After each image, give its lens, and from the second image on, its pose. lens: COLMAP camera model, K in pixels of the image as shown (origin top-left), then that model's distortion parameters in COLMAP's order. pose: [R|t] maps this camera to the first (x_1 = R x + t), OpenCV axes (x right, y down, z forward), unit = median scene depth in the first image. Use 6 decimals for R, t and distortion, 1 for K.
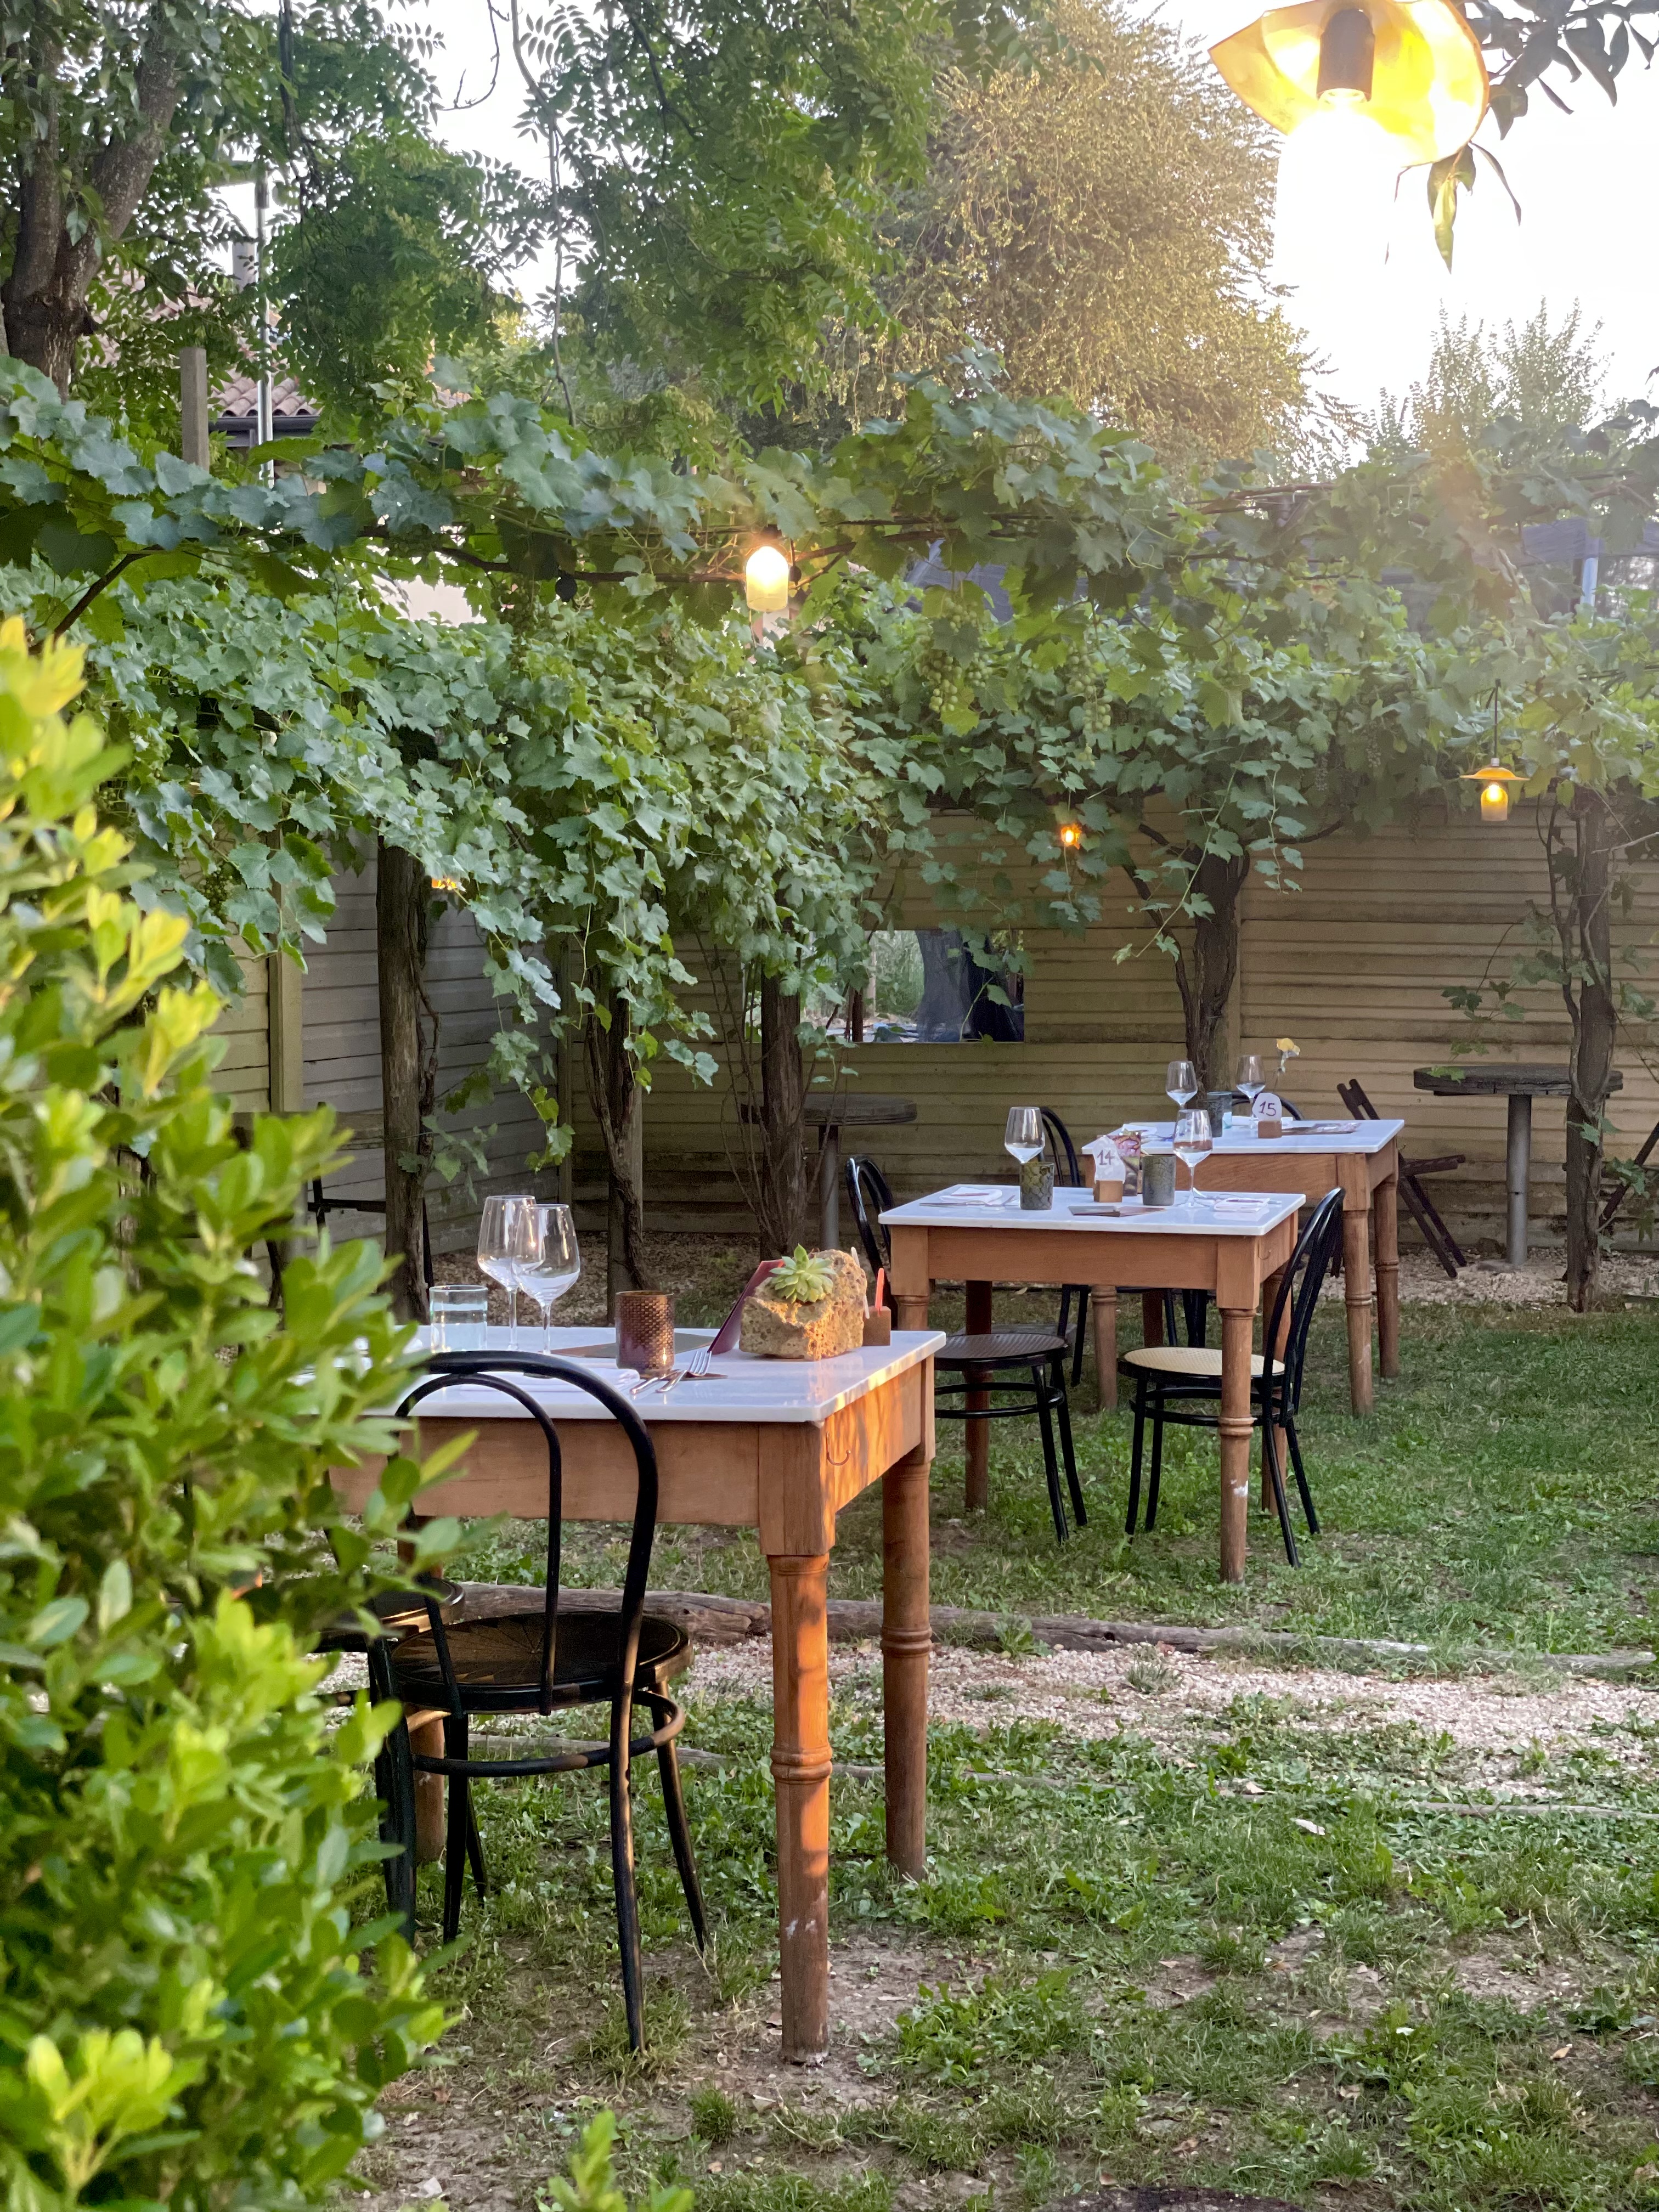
lens RADIAL K [[3361.0, 0, 829.7], [0, 3361.0, 1106.4], [0, 0, 1]] dist [-0.018422, 0.000000]
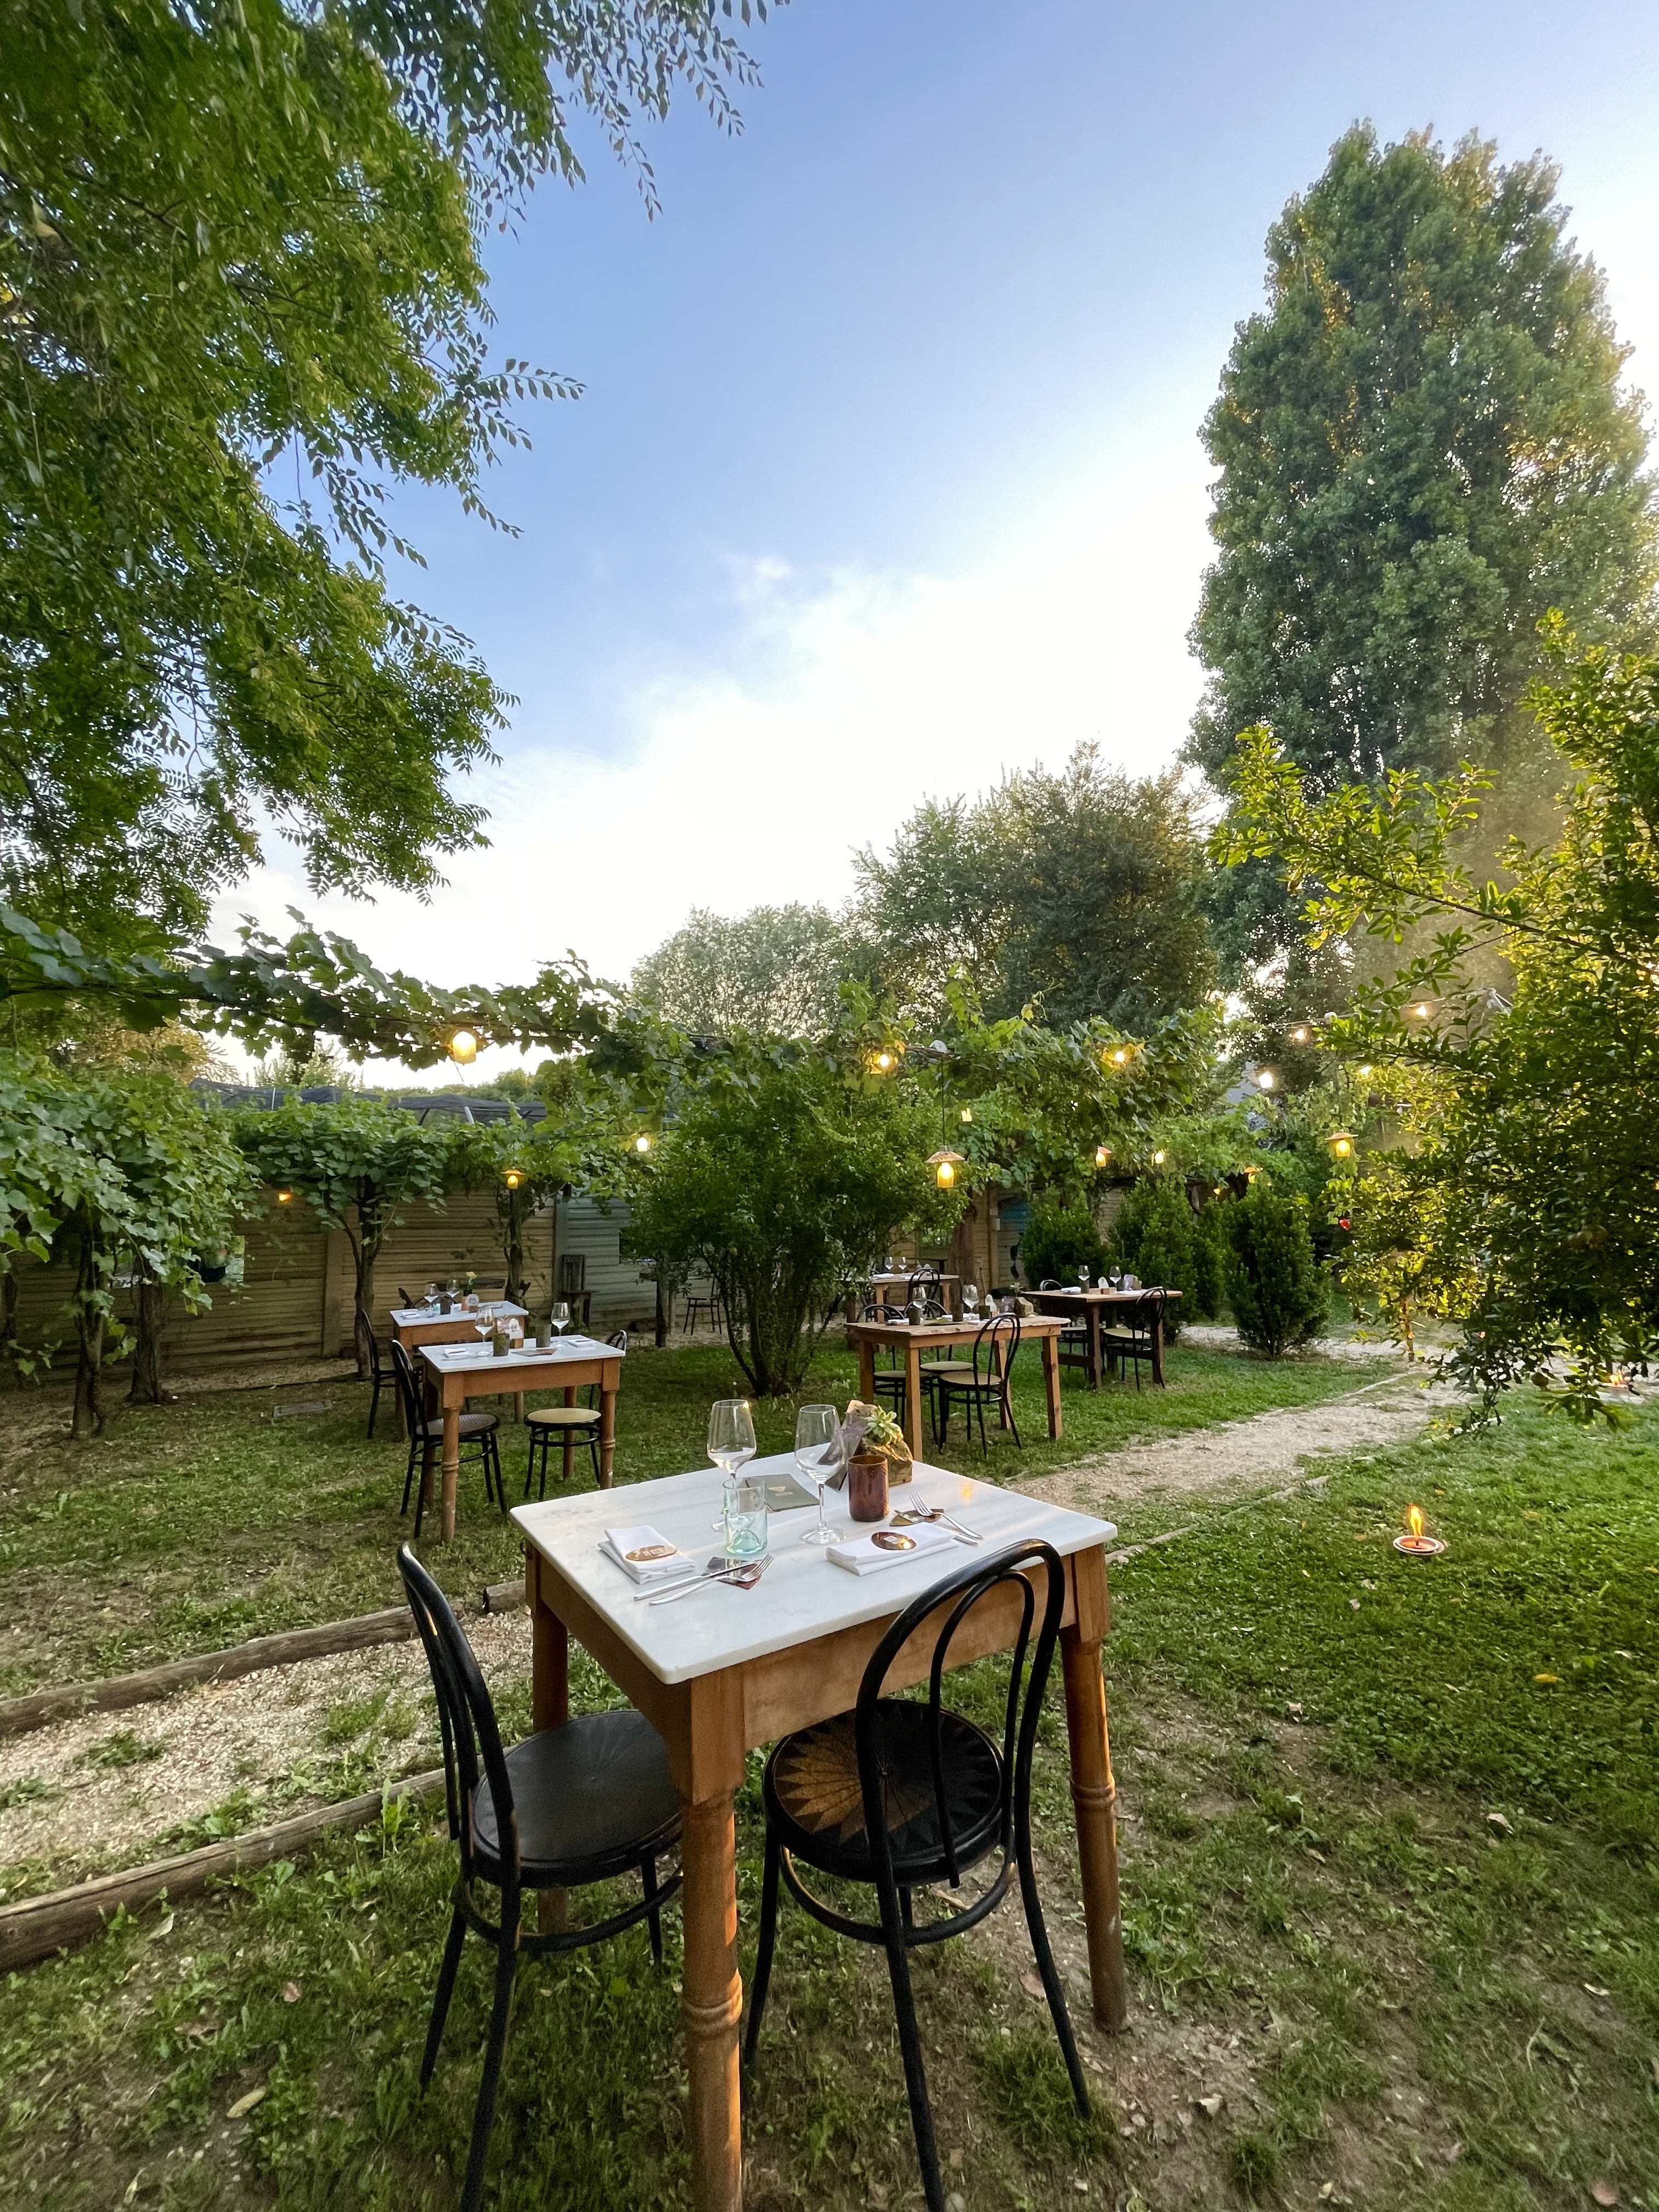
lens RADIAL K [[888.6, 0, 828.8], [0, 888.6, 1106.7], [0, 0, 1]] dist [-0.000577, -0.000021]
pose [[0.713244, 0.074623, 0.696932, -0.145971], [0.060213, 0.984117, -0.166996, -0.013651], [-0.698324, 0.161073, 0.697423, 0.308852]]
